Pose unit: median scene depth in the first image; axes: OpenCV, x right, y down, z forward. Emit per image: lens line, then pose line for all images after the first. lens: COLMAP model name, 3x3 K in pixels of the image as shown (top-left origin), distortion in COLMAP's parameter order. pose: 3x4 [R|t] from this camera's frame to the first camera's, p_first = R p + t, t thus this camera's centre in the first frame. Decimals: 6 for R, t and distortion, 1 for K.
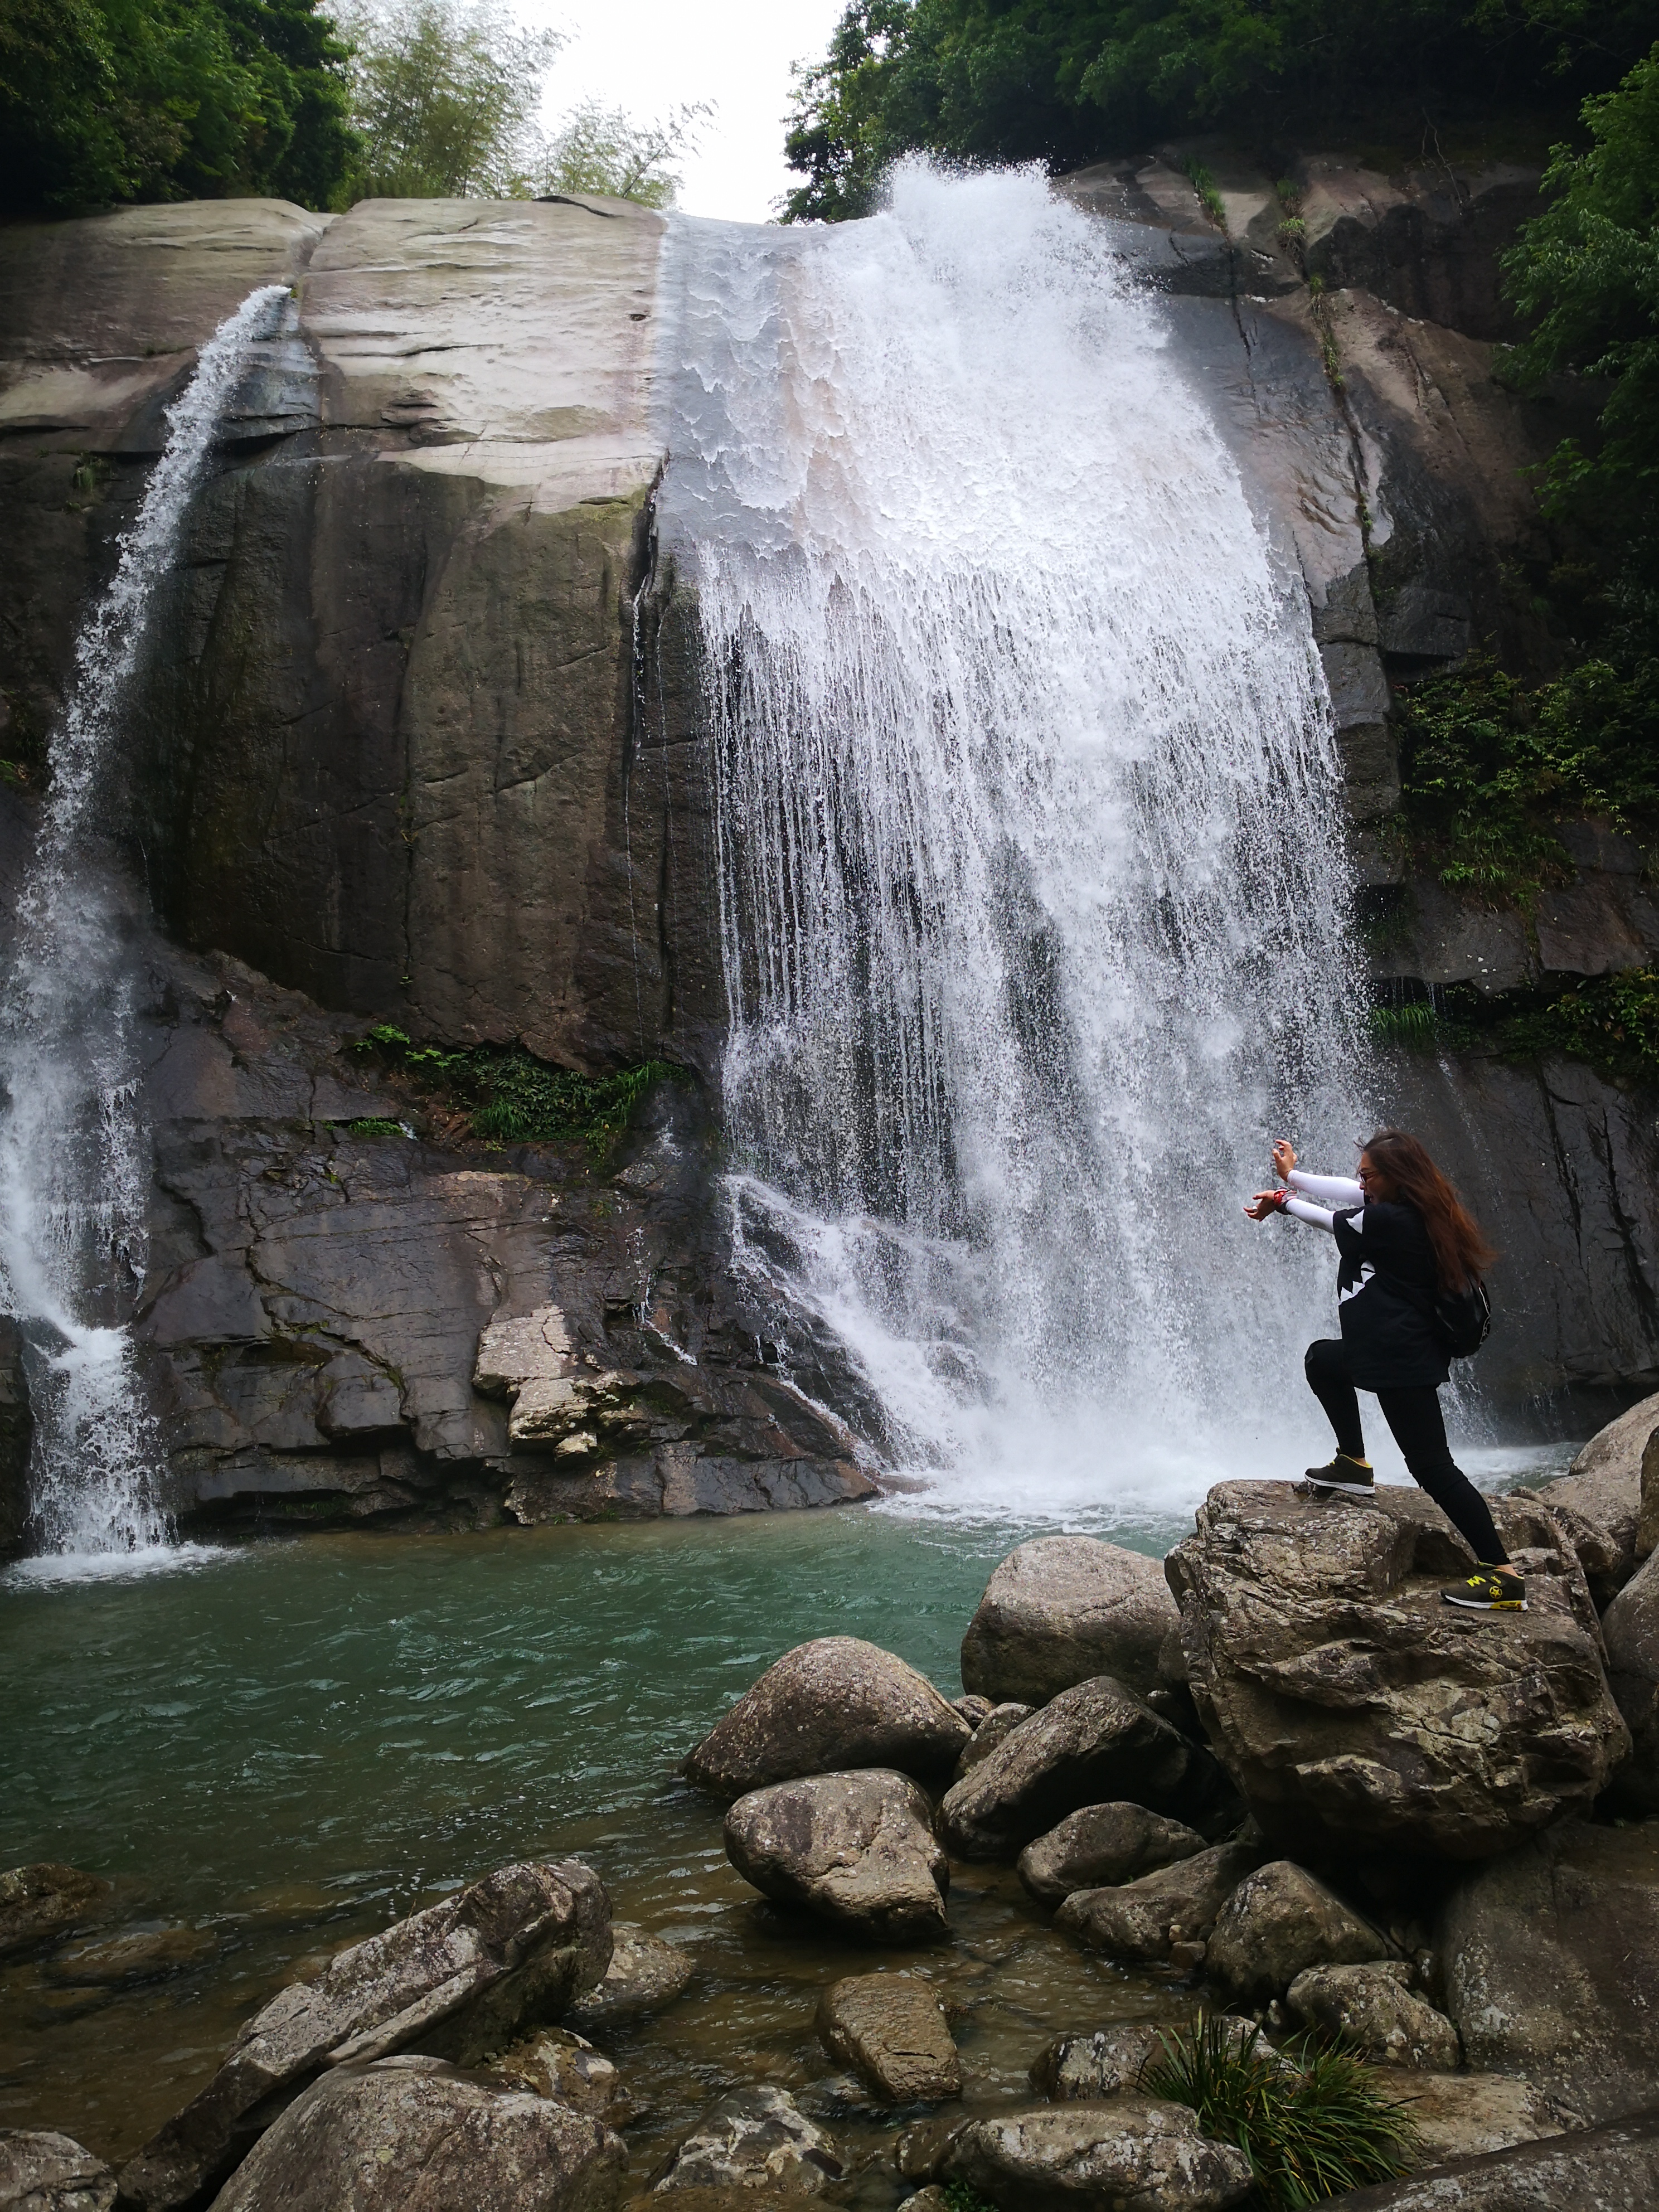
lens RADIAL K [[1806.5, 0, 848.2], [0, 1806.5, 1124.9], [0, 0, 1]] dist [0.022516, -0.045327]
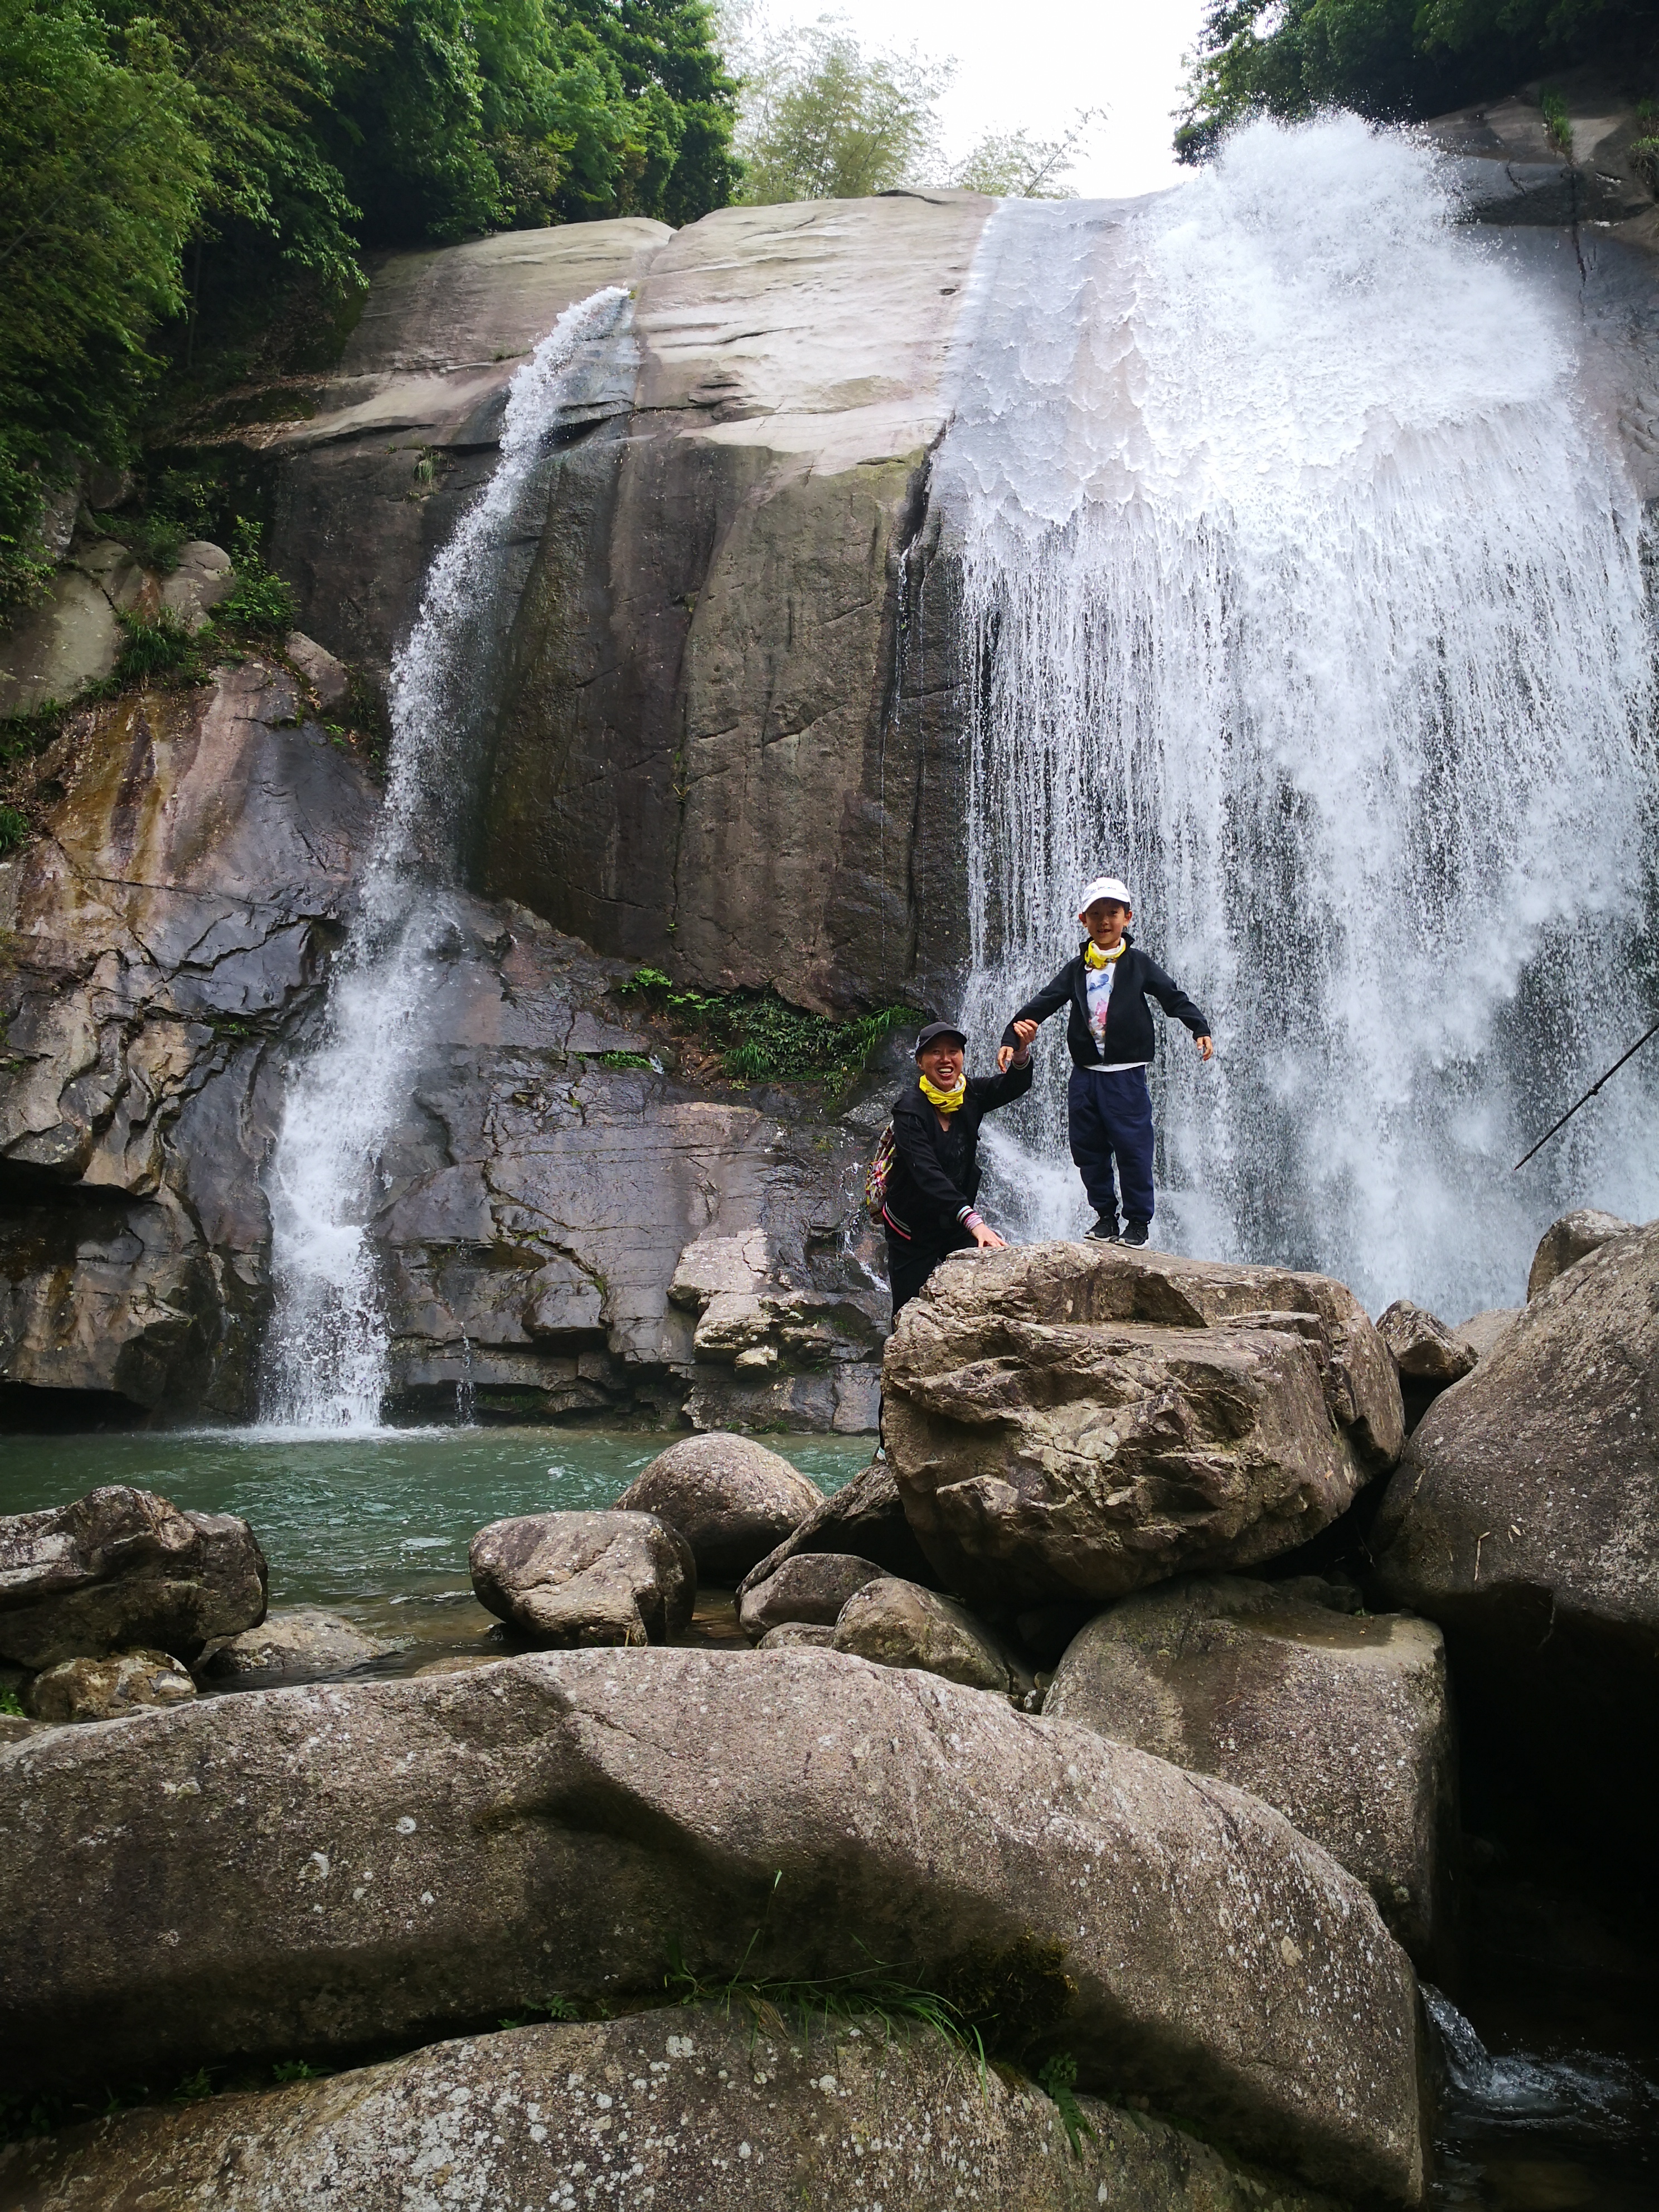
lens RADIAL K [[1806.5, 0, 837.5], [0, 1806.5, 1105.7], [0, 0, 1]] dist [0.022516, -0.045327]
pose [[0.971637, 0.030897, -0.234451, 0.099378], [-0.036667, 0.999122, -0.020288, 0.042667], [0.233618, 0.028309, 0.971916, 0.016246]]
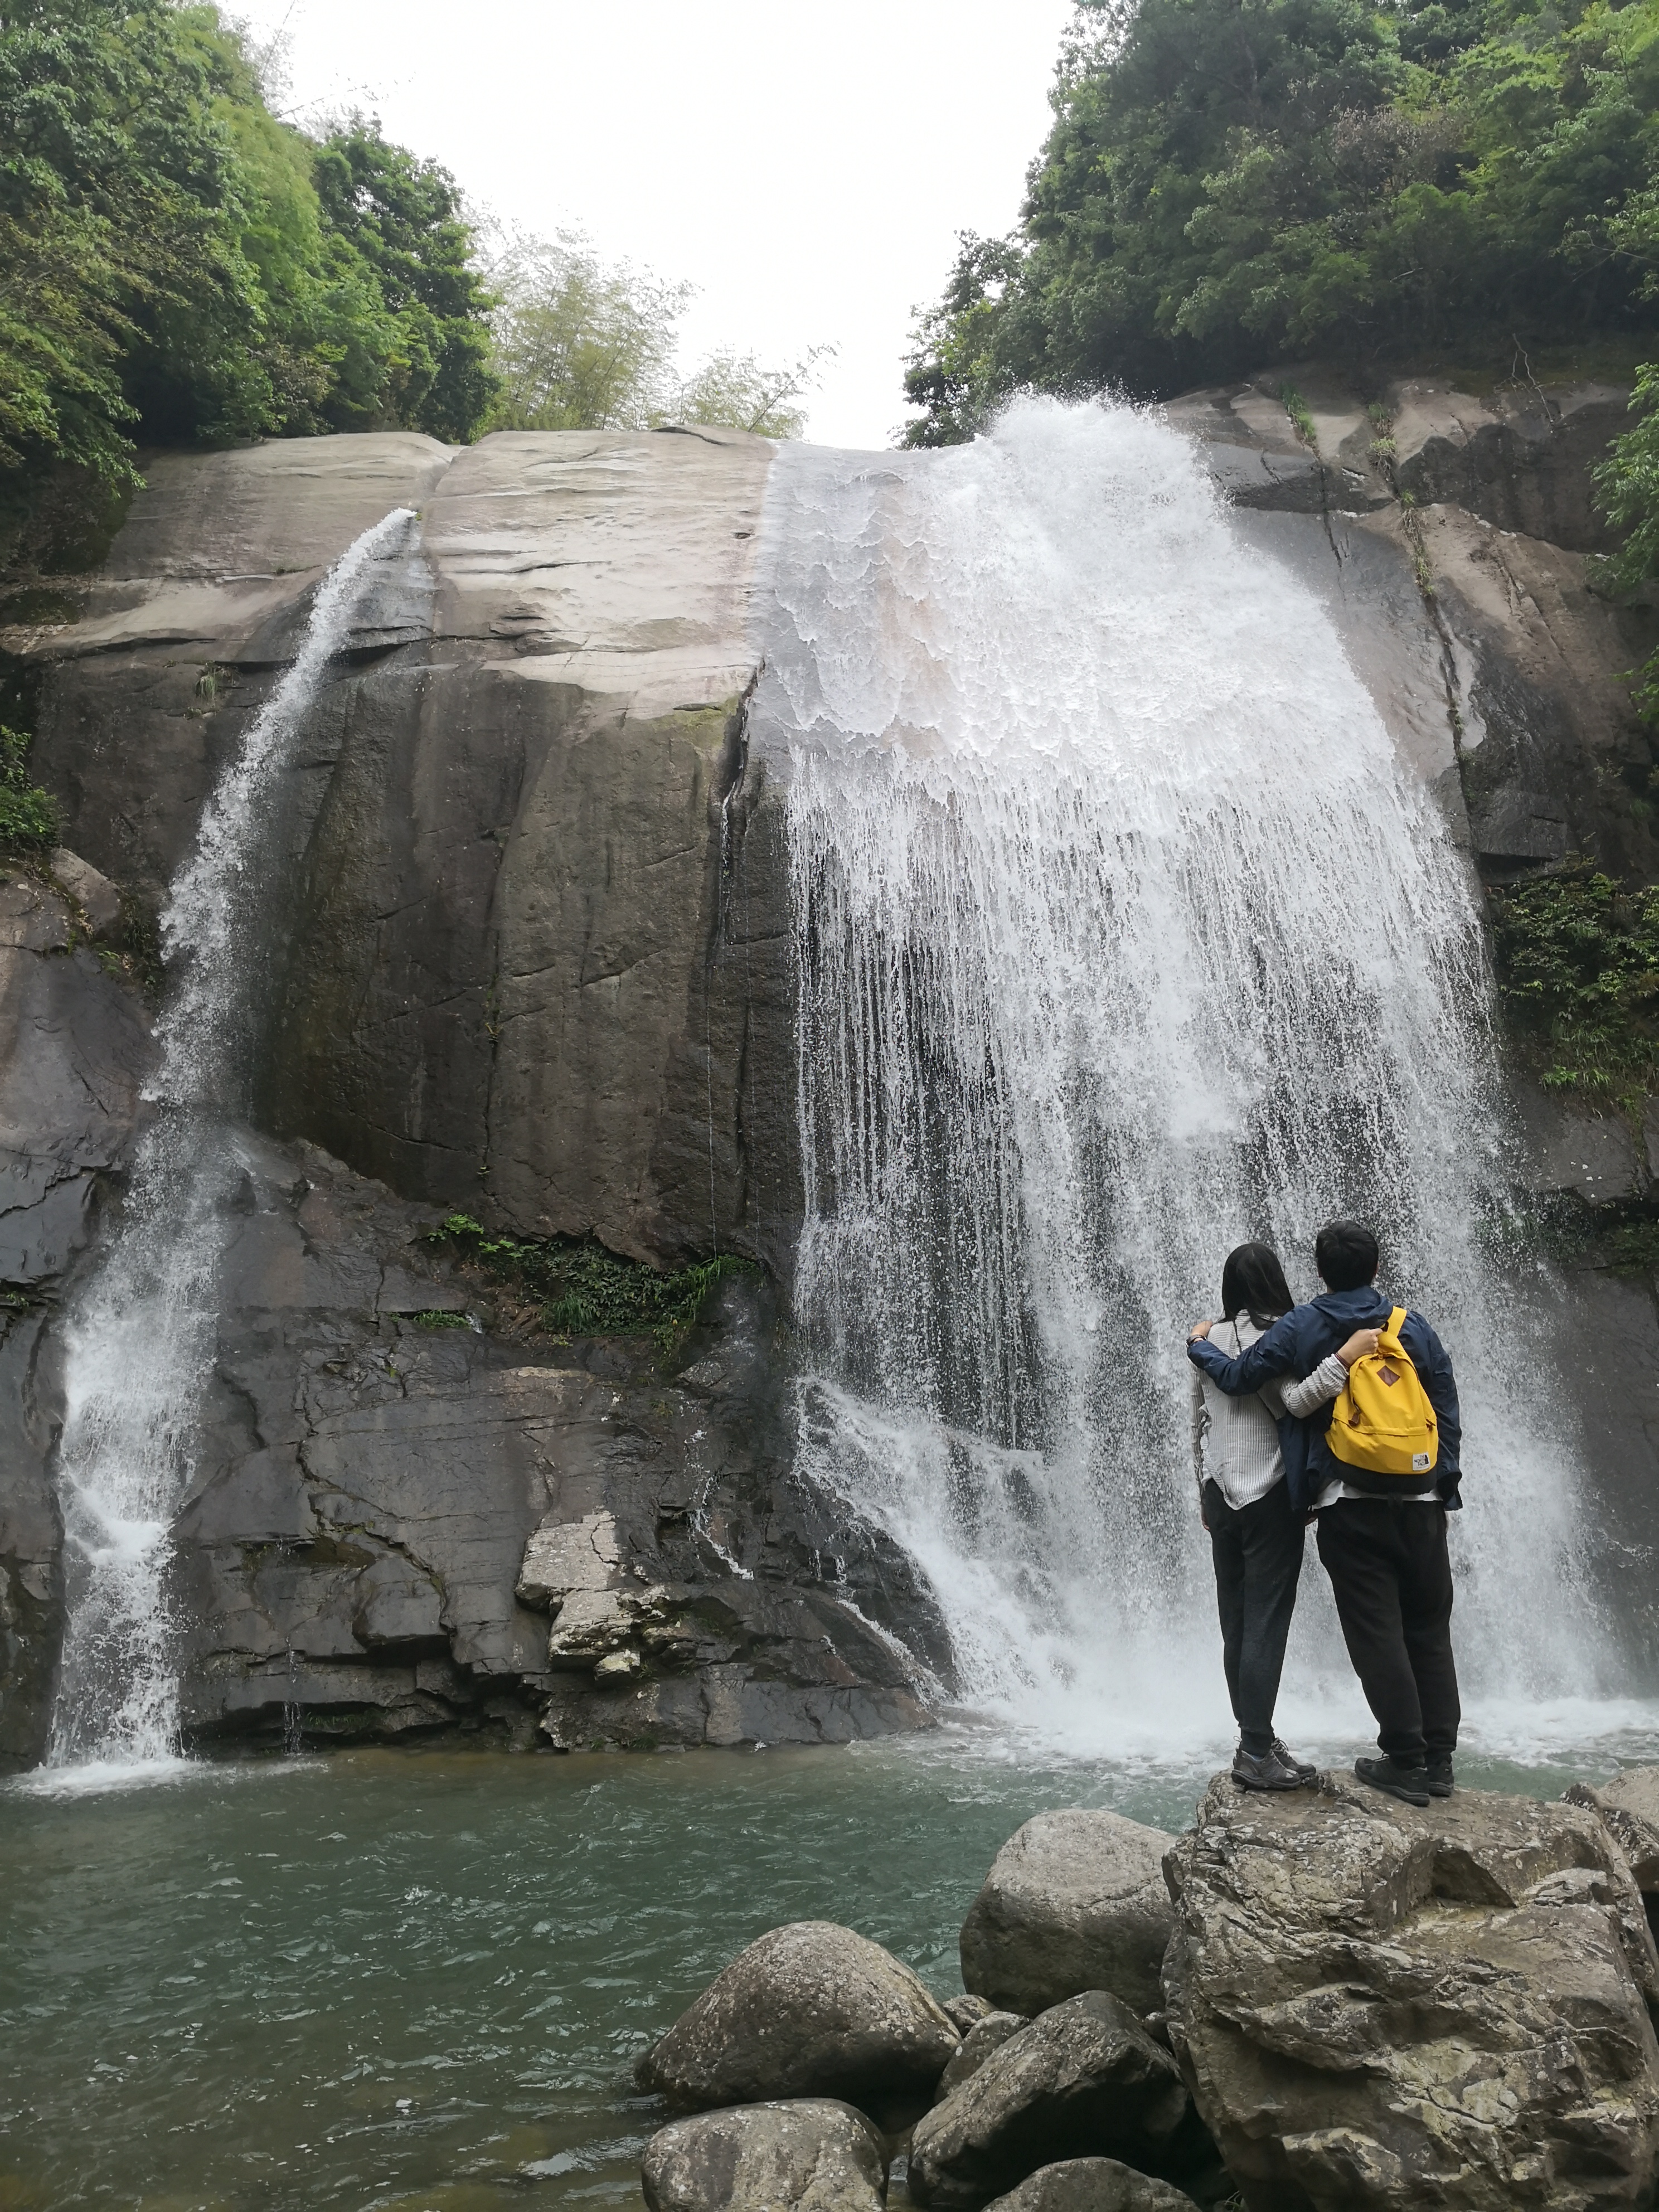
lens RADIAL K [[1806.5, 0, 849.8], [0, 1806.5, 1090.1], [0, 0, 1]] dist [0.022516, -0.045327]
pose [[0.997762, 0.013044, -0.065573, 0.022977], [-0.021078, 0.992138, -0.123358, -0.005572], [0.063449, 0.124464, 0.990193, 0.021557]]
